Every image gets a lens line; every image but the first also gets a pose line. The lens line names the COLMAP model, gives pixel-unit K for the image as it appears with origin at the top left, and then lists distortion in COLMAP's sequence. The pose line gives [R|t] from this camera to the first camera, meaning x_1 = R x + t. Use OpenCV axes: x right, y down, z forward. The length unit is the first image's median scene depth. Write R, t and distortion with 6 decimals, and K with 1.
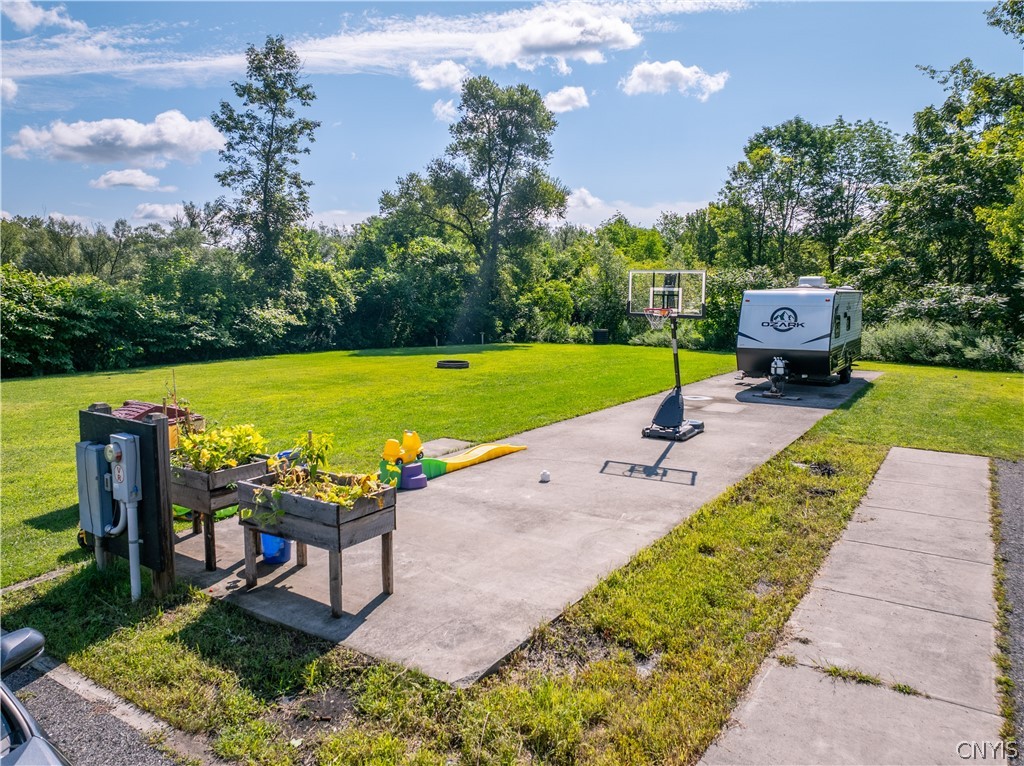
lens RADIAL K [[722.3, 0, 525.6], [0, 722.3, 346.5], [0, 0, 1]] dist [-0.028755, 0.001708]
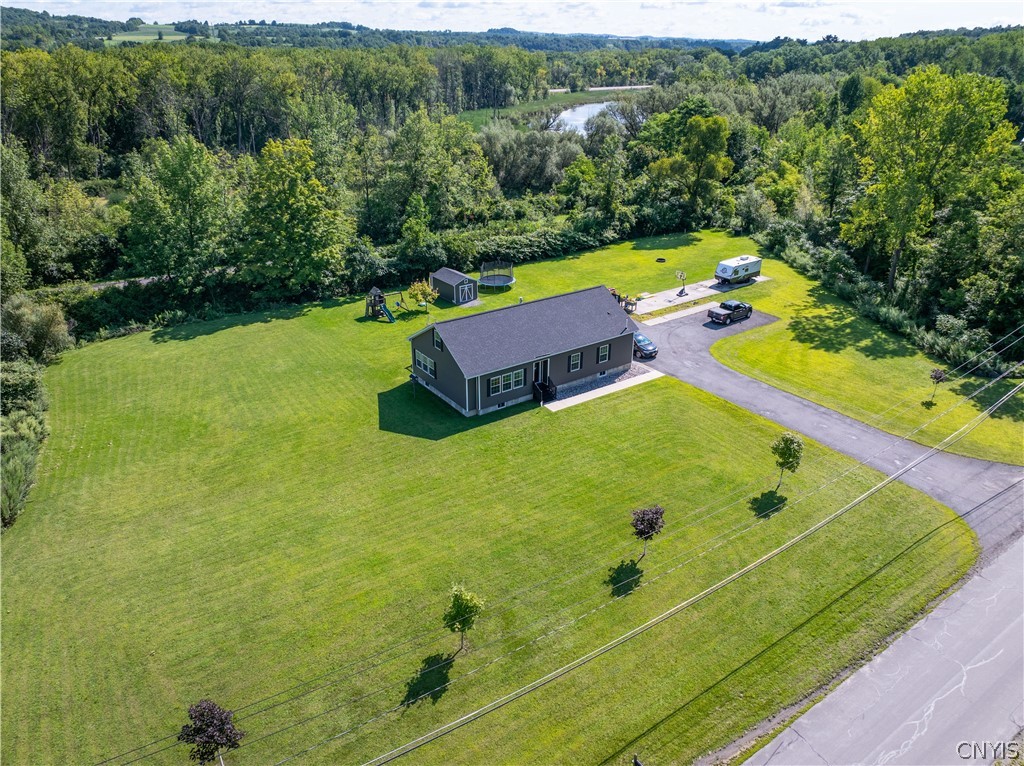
lens RADIAL K [[719.8, 0, 512.0], [0, 719.8, 383.0], [0, 0, 1]] dist [-0.031877, 0.000844]
pose [[0.925114, 0.155551, -0.346364, 0.444661], [-0.020823, 0.931642, 0.362781, -0.559458], [0.379118, -0.328401, 0.865114, -2.086570]]
